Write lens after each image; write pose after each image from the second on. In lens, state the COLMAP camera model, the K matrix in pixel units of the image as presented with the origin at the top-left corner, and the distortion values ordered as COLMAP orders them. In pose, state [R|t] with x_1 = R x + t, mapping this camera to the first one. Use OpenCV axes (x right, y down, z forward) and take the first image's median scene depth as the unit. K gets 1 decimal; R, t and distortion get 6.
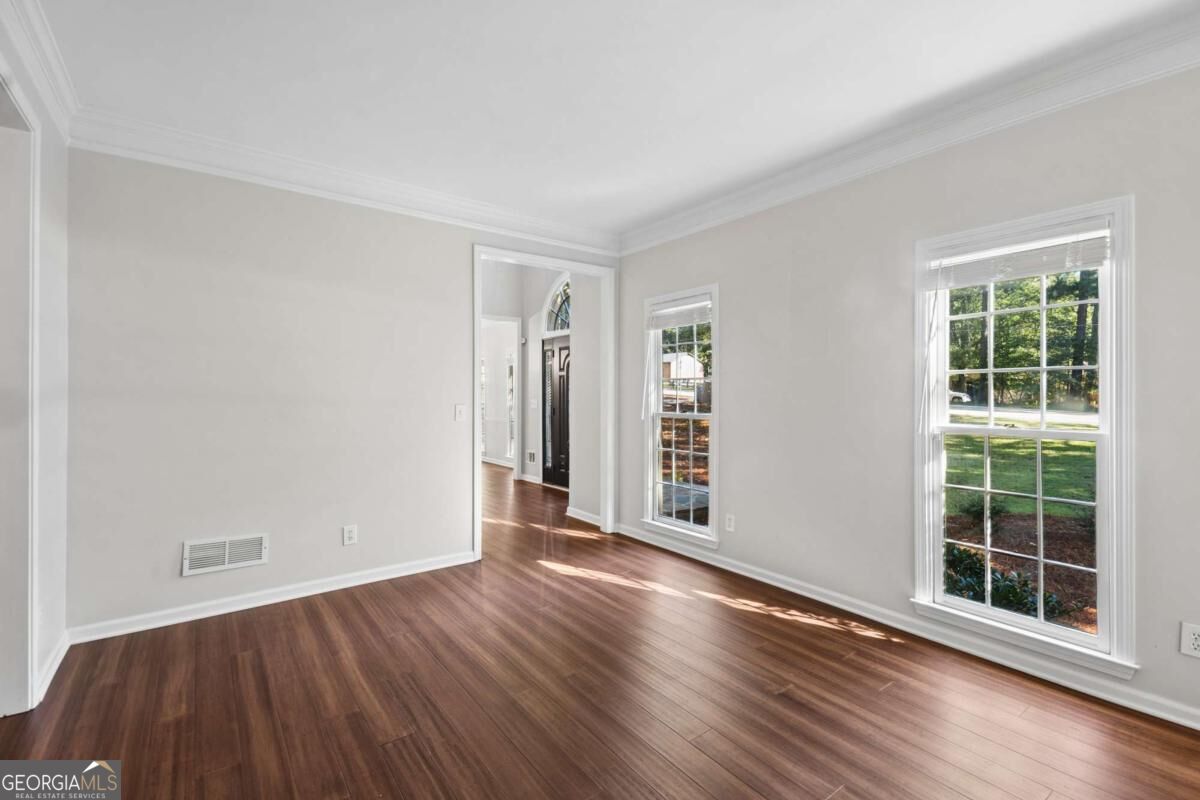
lens RADIAL K [[528.6, 0, 606.3], [0, 528.6, 397.1], [0, 0, 1]] dist [0.011457, -0.002631]
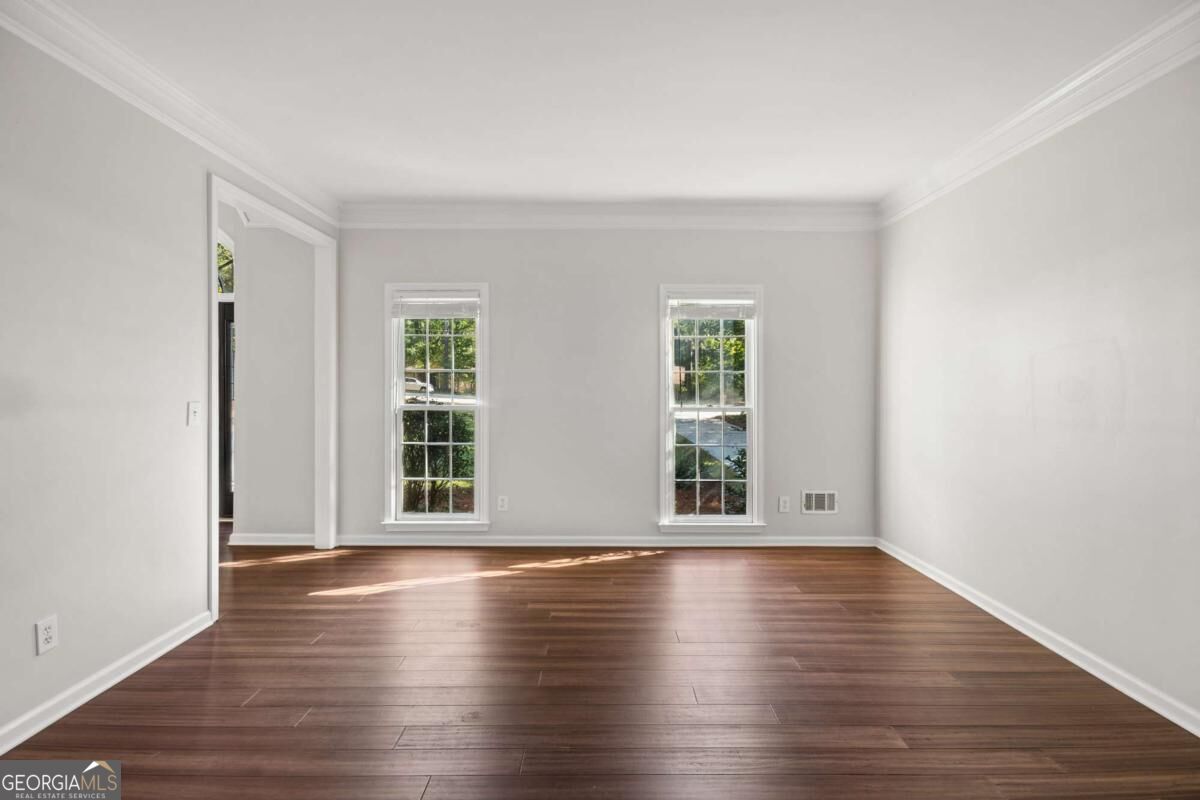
lens RADIAL K [[528.6, 0, 608.1], [0, 528.6, 392.4], [0, 0, 1]] dist [0.011457, -0.002631]
pose [[0.604388, -0.009099, 0.796638, -0.507305], [0.001734, 0.999947, 0.010106, -0.004427], [-0.796689, -0.004727, 0.604372, 0.157317]]
